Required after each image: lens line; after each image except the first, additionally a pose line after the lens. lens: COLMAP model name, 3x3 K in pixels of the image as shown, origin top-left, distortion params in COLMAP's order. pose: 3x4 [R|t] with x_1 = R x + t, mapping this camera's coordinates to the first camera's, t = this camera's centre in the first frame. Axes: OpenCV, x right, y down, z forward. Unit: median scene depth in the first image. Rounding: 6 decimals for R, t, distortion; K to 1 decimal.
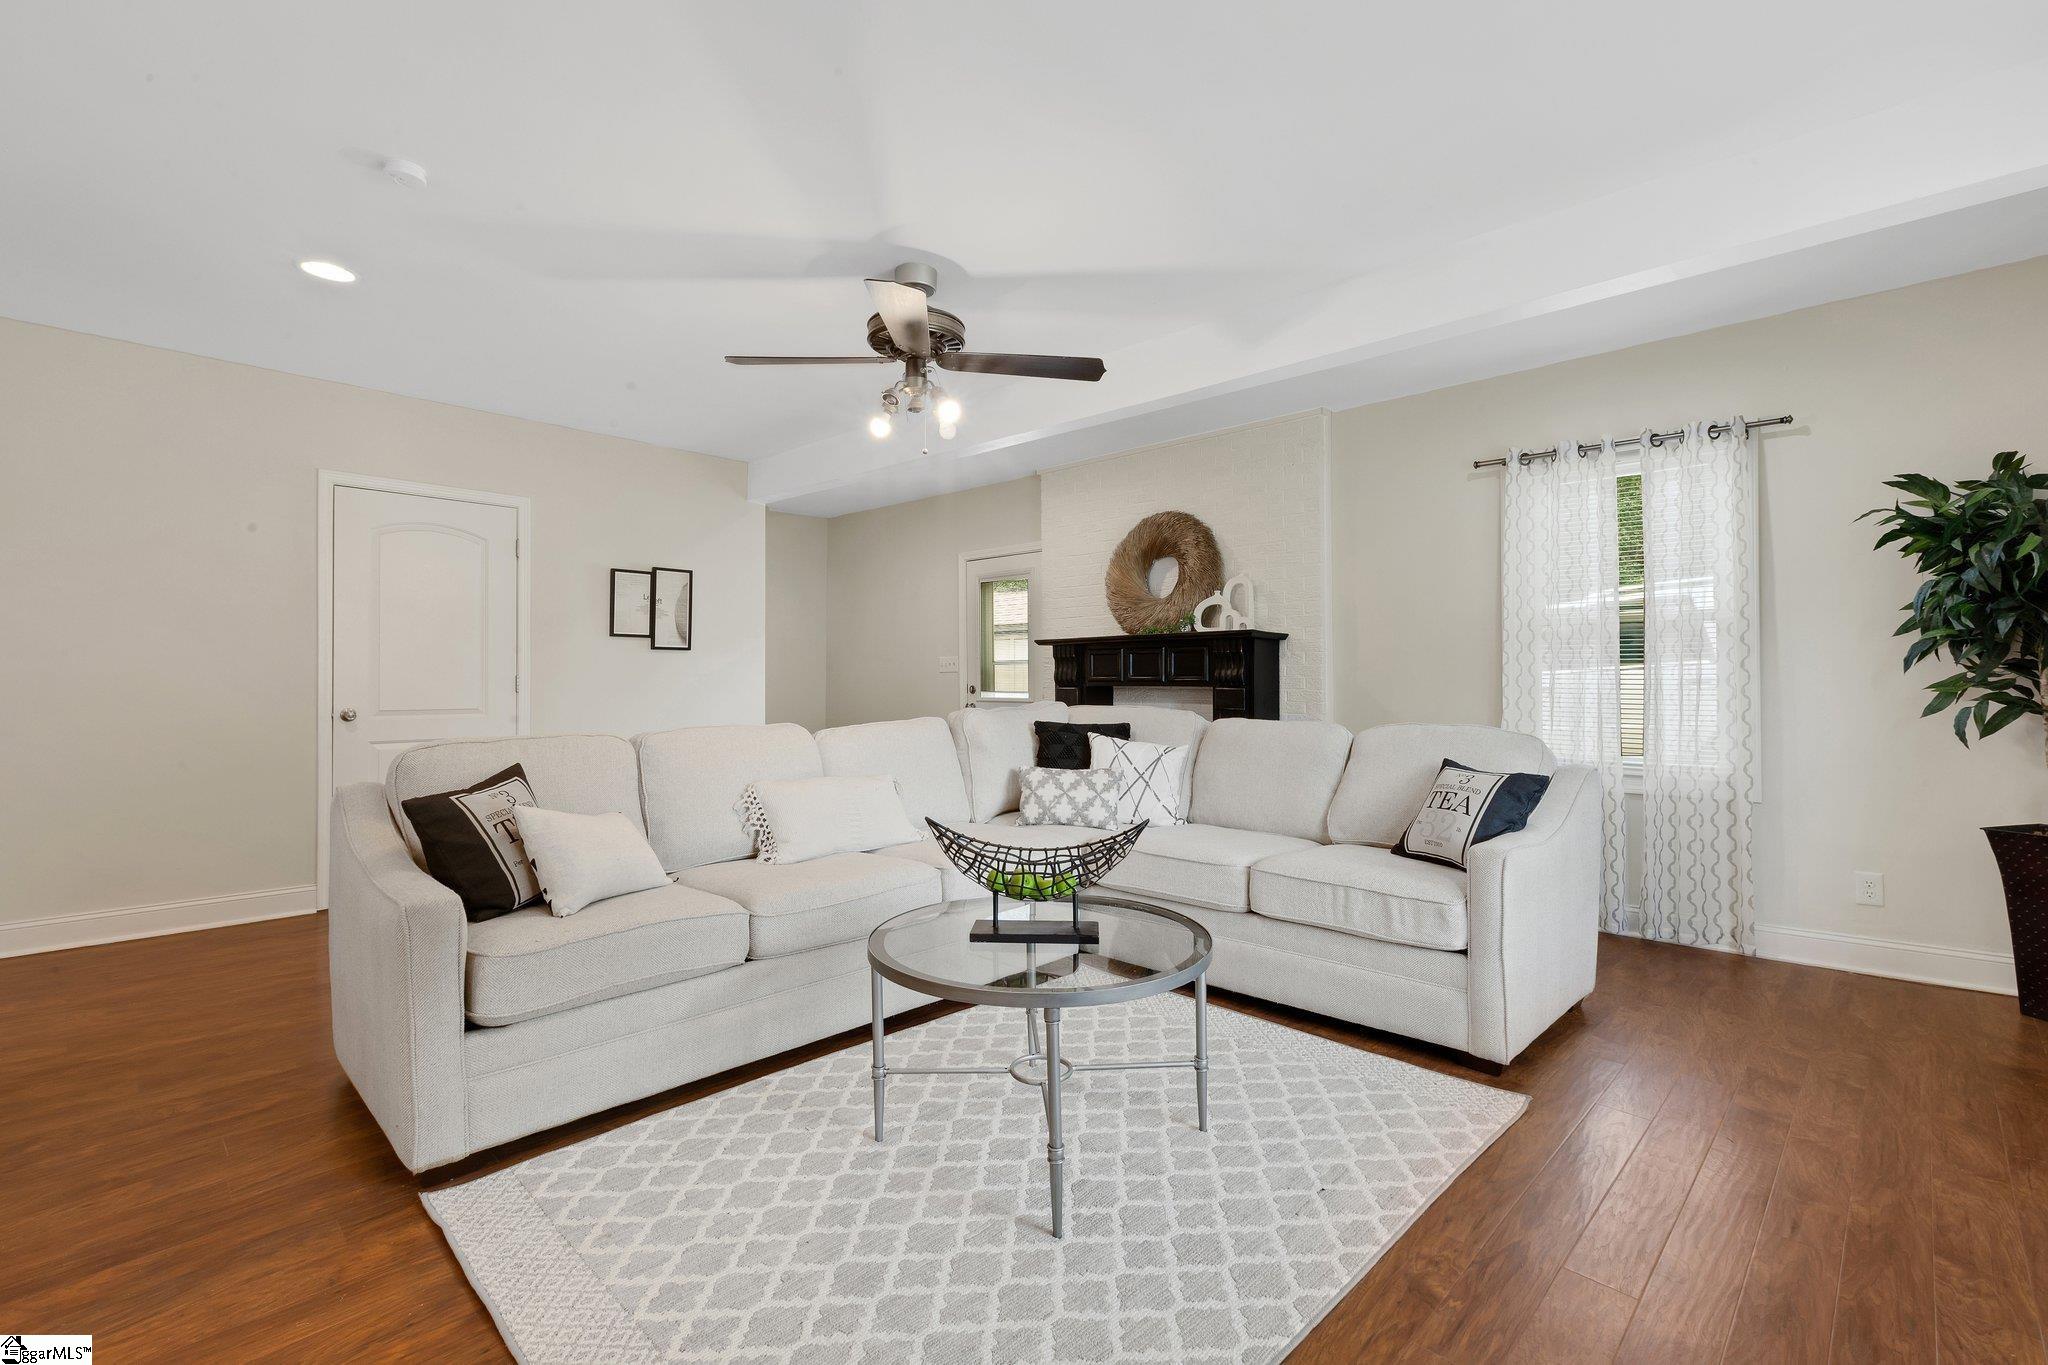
lens RADIAL K [[918.1, 0, 1016.6], [0, 918.1, 672.4], [0, 0, 1]] dist [0.002565, -0.000167]
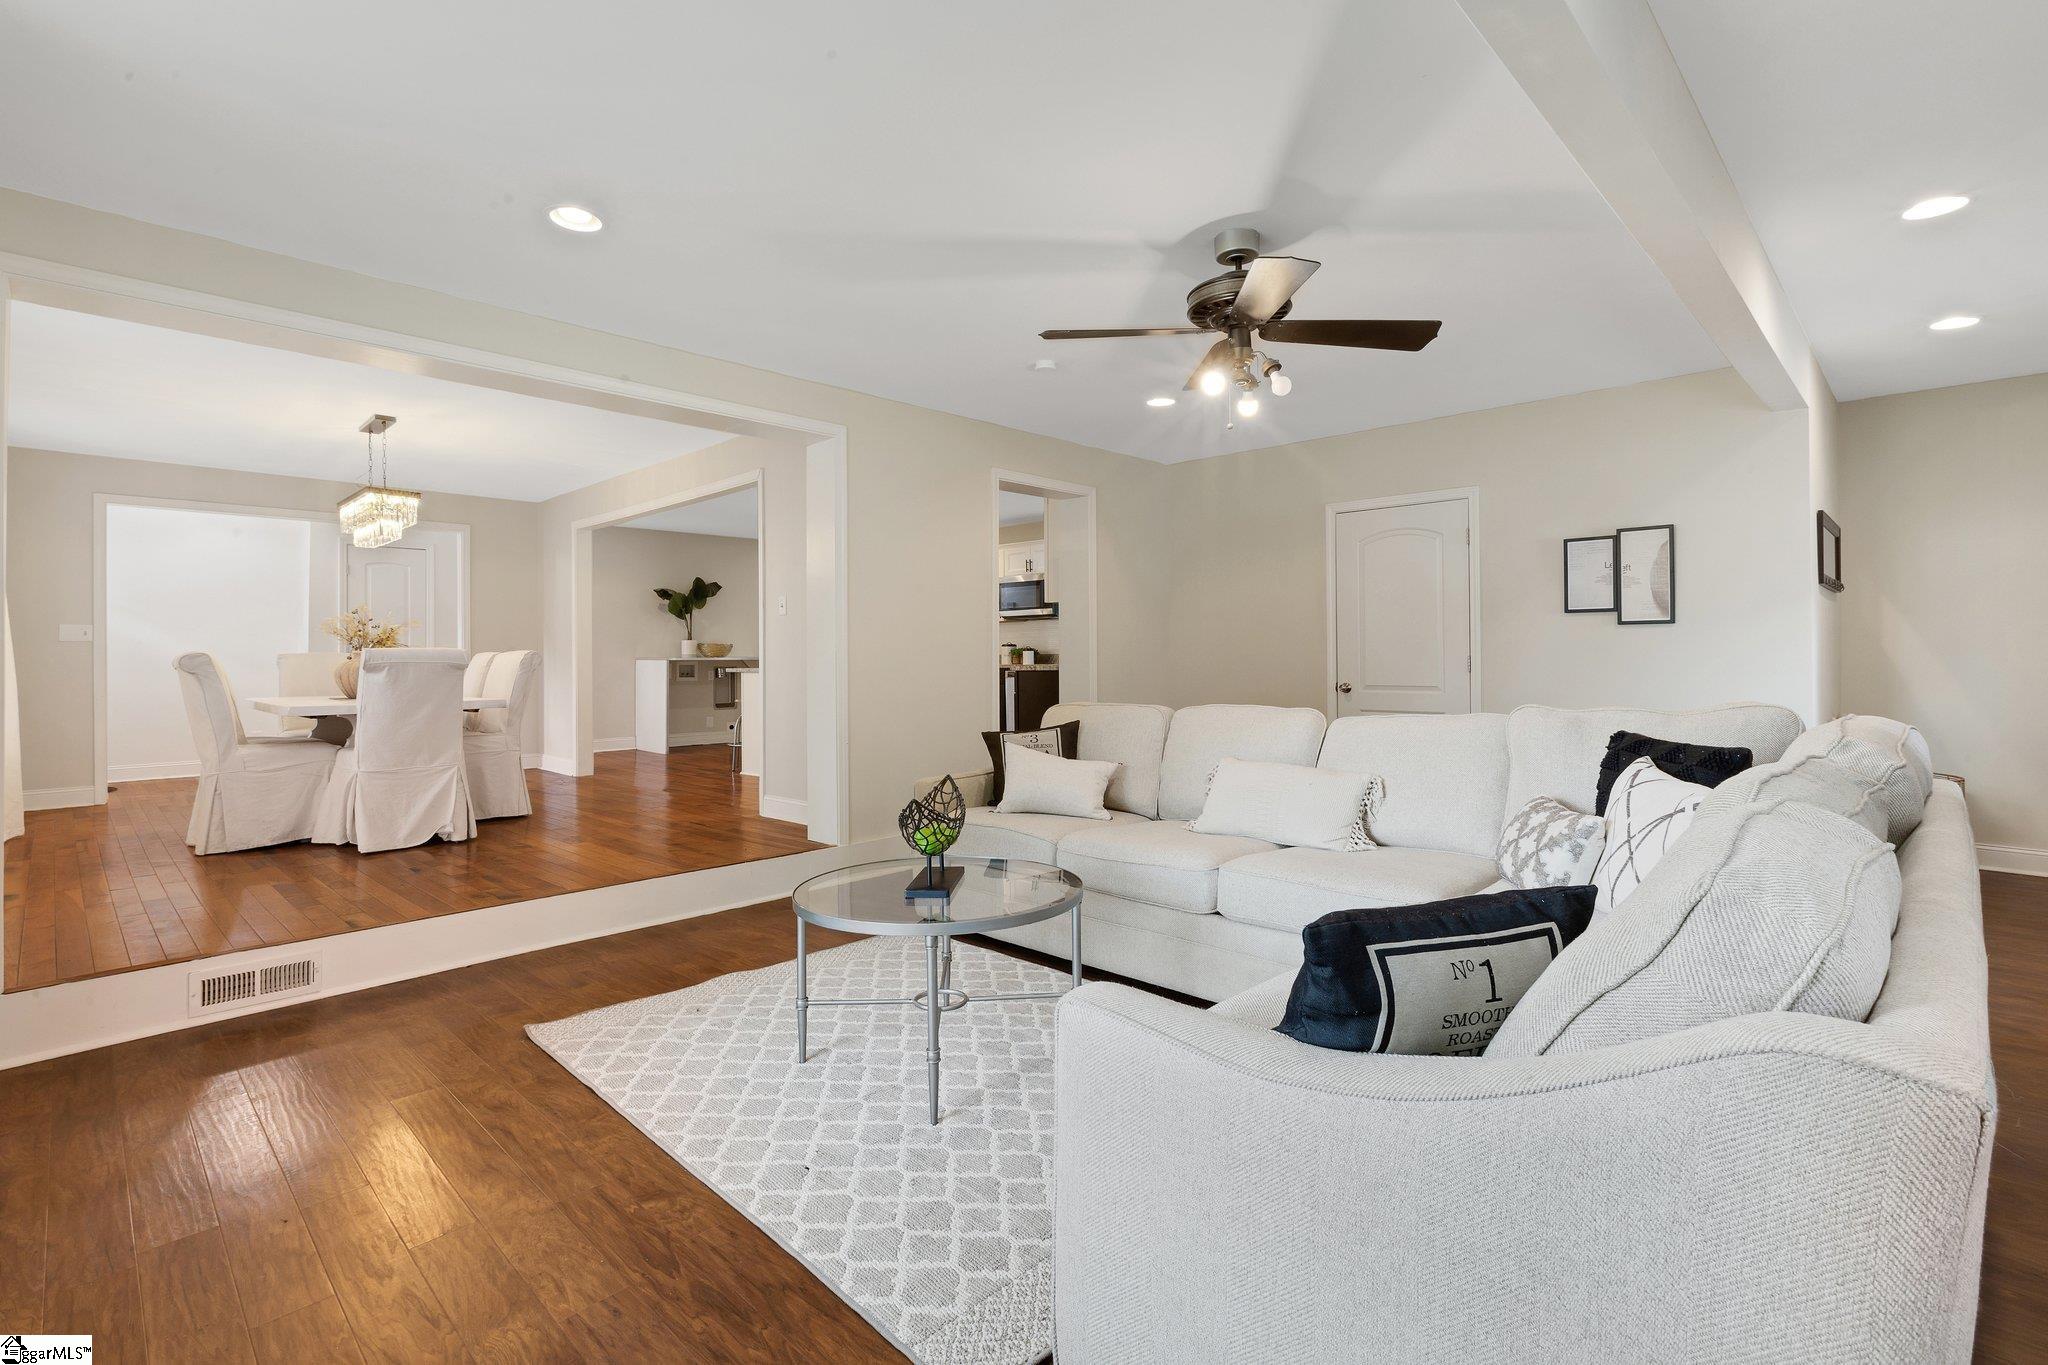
lens RADIAL K [[918.1, 0, 1002.5], [0, 918.1, 649.8], [0, 0, 1]] dist [0.002565, -0.000167]
pose [[0.000772, -0.006847, -0.999976, 0.483198], [0.015701, 0.999853, -0.006834, -0.004637], [0.999876, -0.015696, 0.000880, 0.431418]]
